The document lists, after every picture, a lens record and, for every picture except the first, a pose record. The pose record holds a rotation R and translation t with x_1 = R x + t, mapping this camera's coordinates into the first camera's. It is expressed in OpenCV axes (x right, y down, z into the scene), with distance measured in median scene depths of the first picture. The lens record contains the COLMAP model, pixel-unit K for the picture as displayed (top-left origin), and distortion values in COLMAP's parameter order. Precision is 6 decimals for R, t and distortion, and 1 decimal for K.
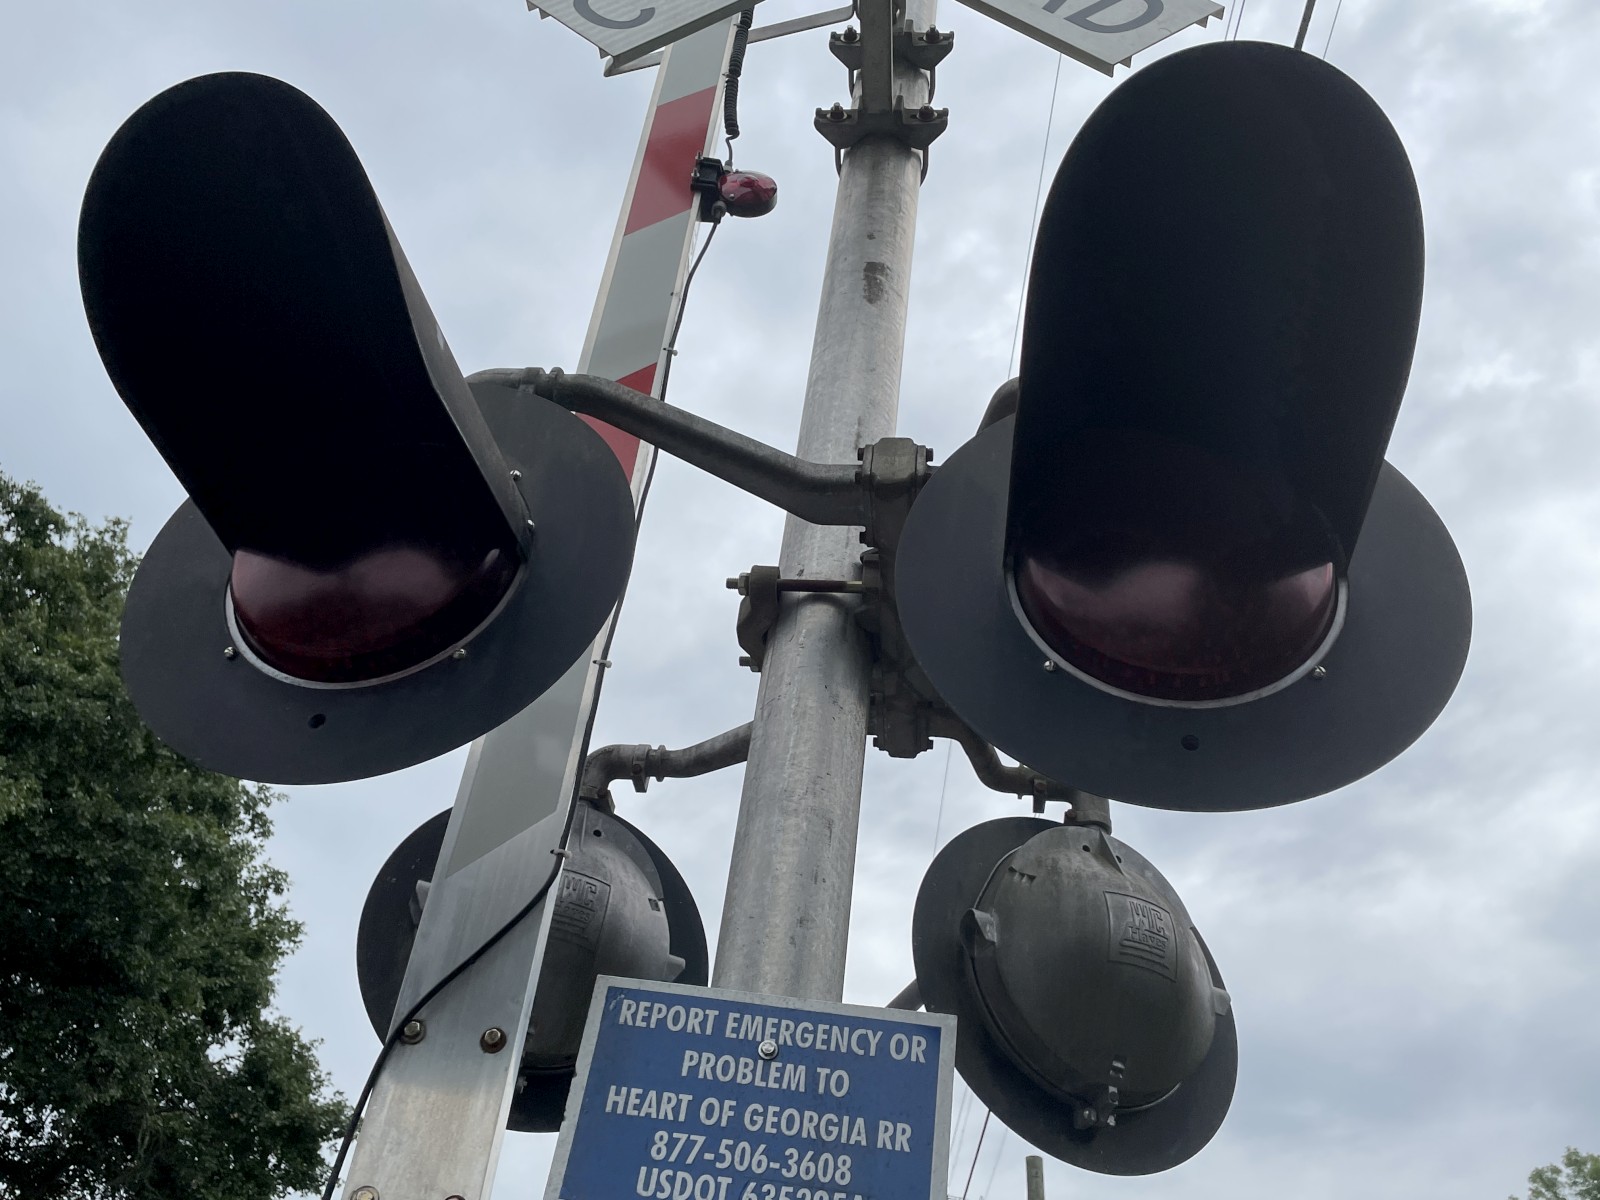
lens RADIAL K [[1459.5, 0, 809.0], [0, 1459.5, 603.5], [0, 0, 1]] dist [0.084834, -0.052142]
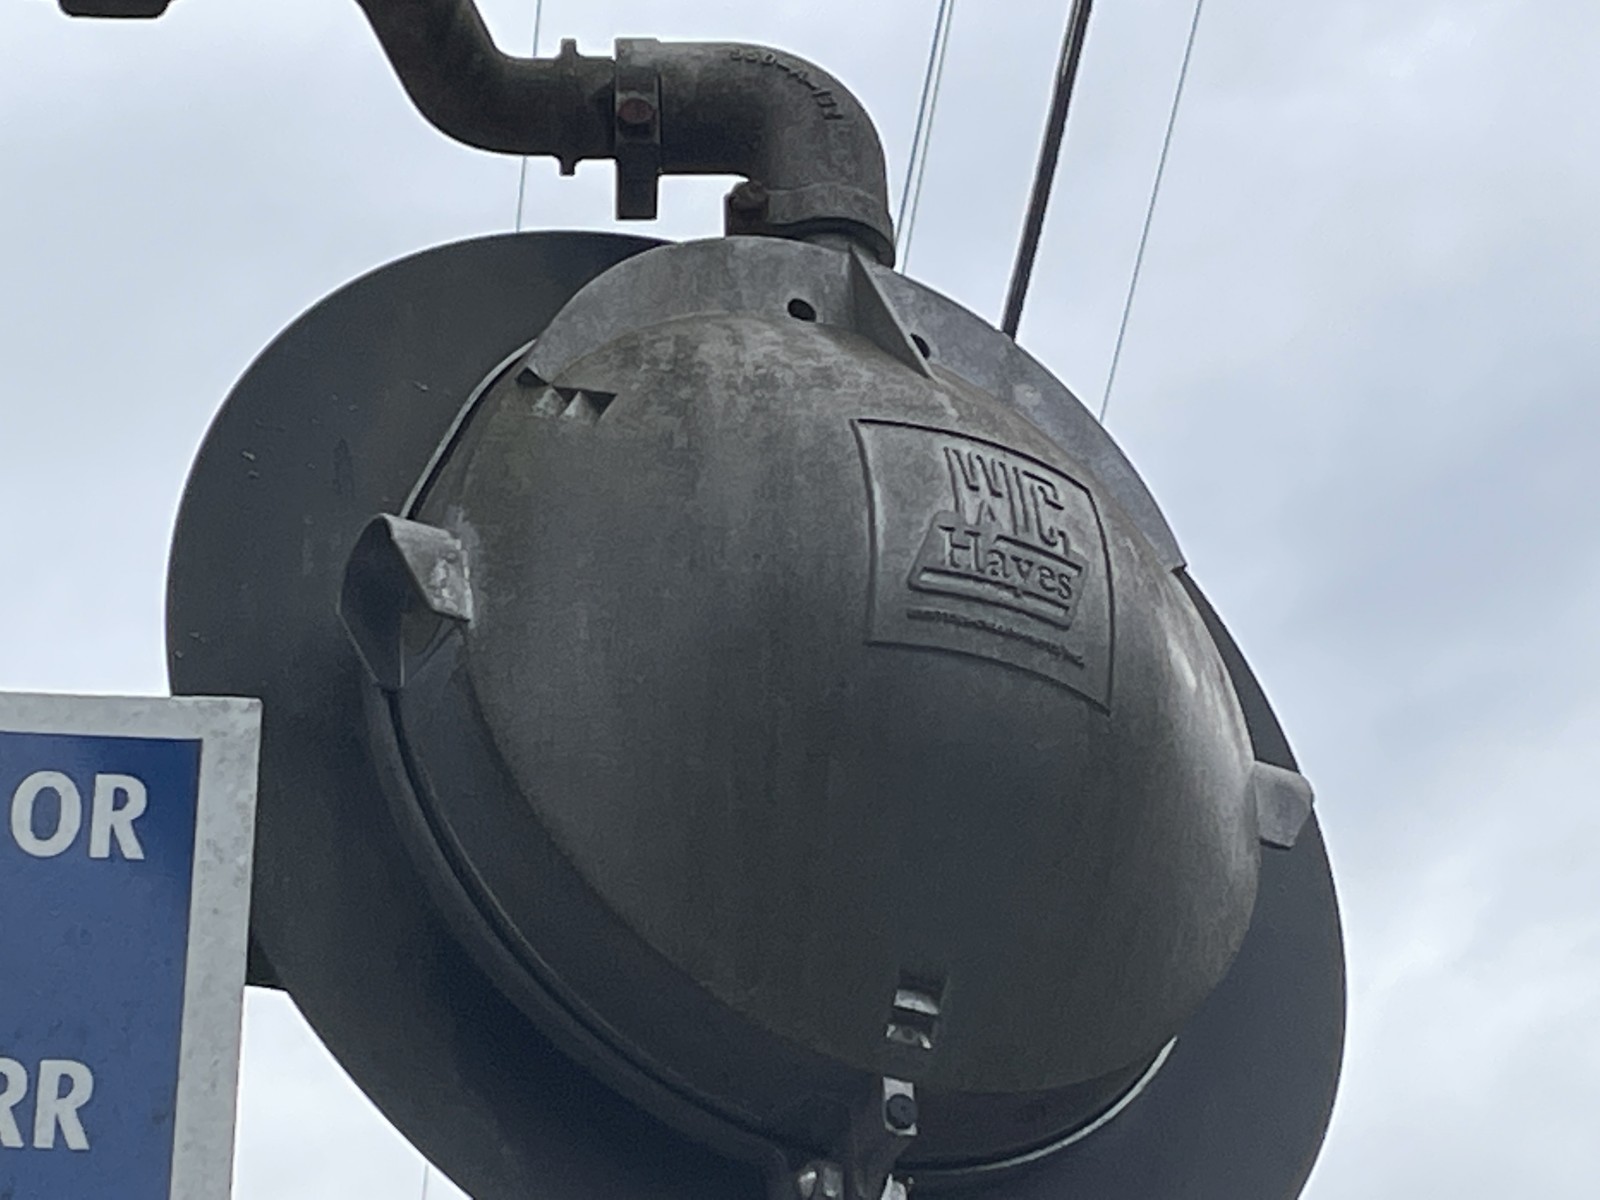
lens RADIAL K [[5336.7, 0, 804.6], [0, 5336.7, 605.1], [0, 0, 1]] dist [0.091914, 0.000000]
pose [[0.987957, -0.056867, 0.143898, 0.056753], [0.042068, 0.993700, 0.103873, 0.158065], [-0.148898, -0.096569, 0.984126, 0.012070]]
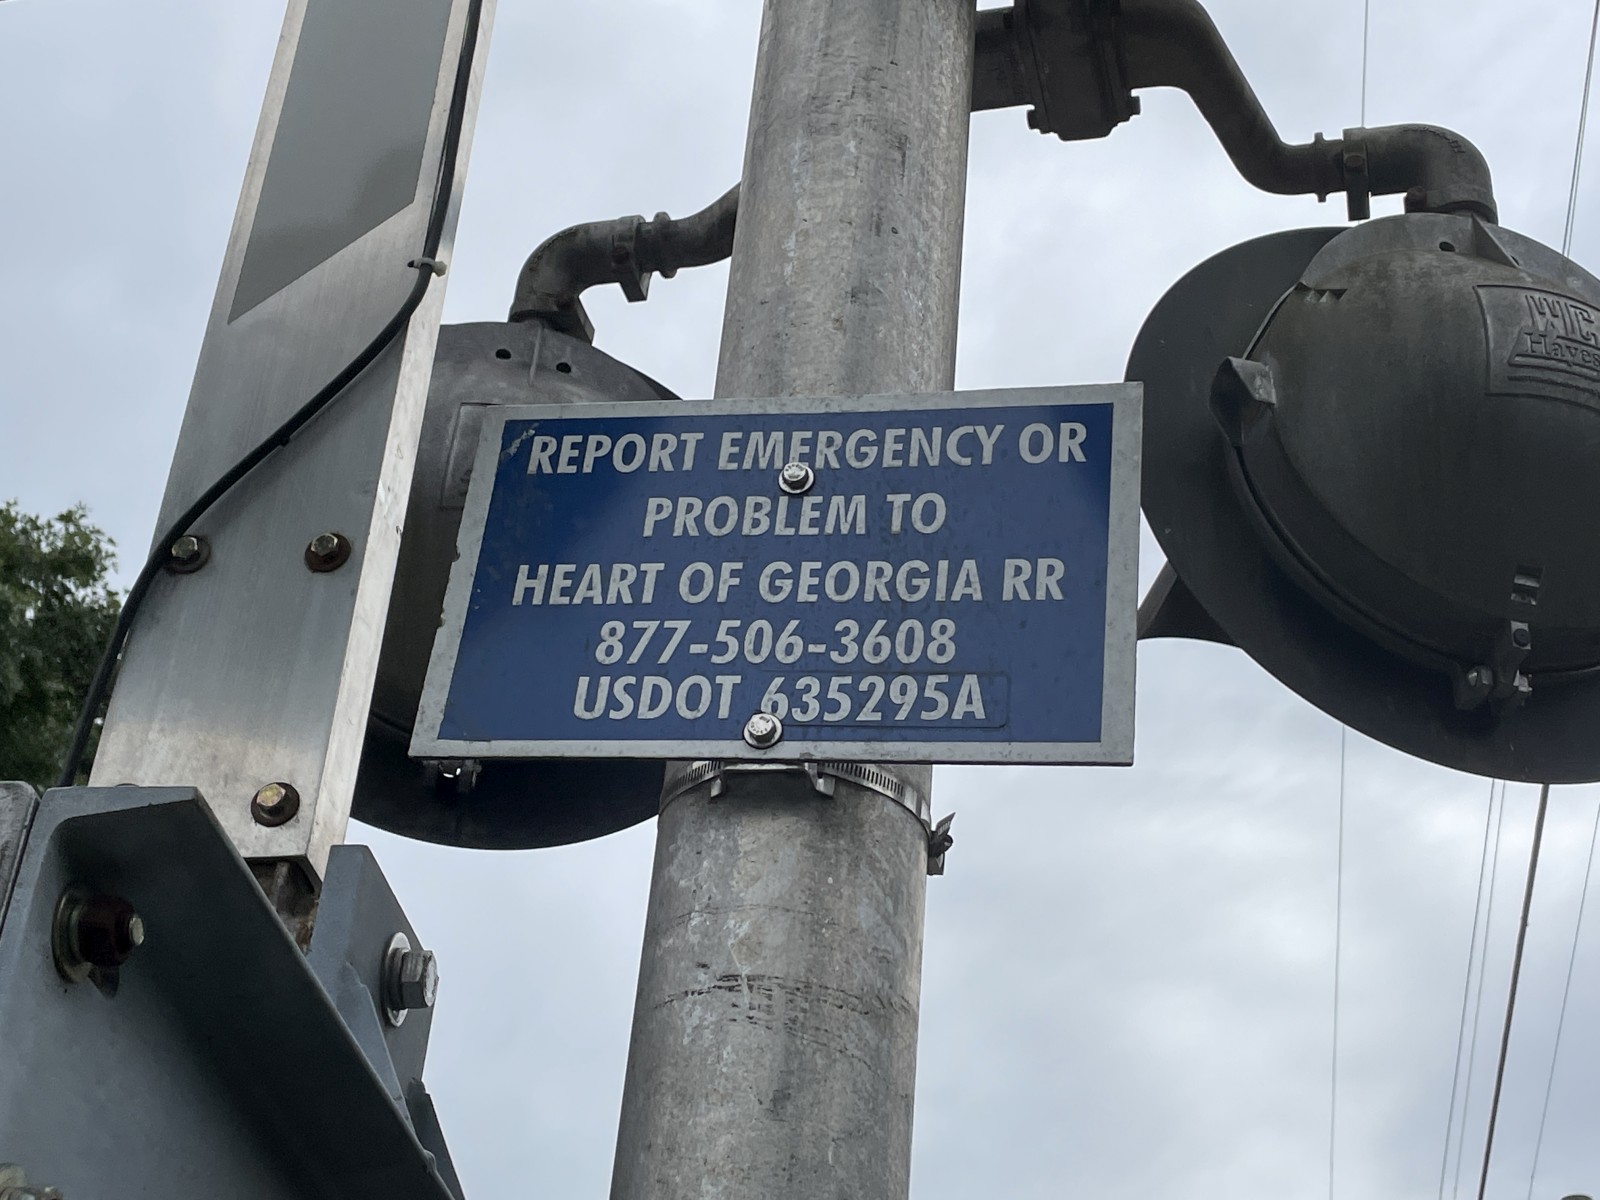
lens RADIAL K [[2491.9, 0, 798.3], [0, 2491.9, 607.6], [0, 0, 1]] dist [0.096536, 0.000000]
pose [[0.983634, -0.120074, -0.134334, 0.086394], [0.130112, 0.989123, 0.068600, 0.272360], [0.124636, -0.084956, 0.988559, 0.079554]]
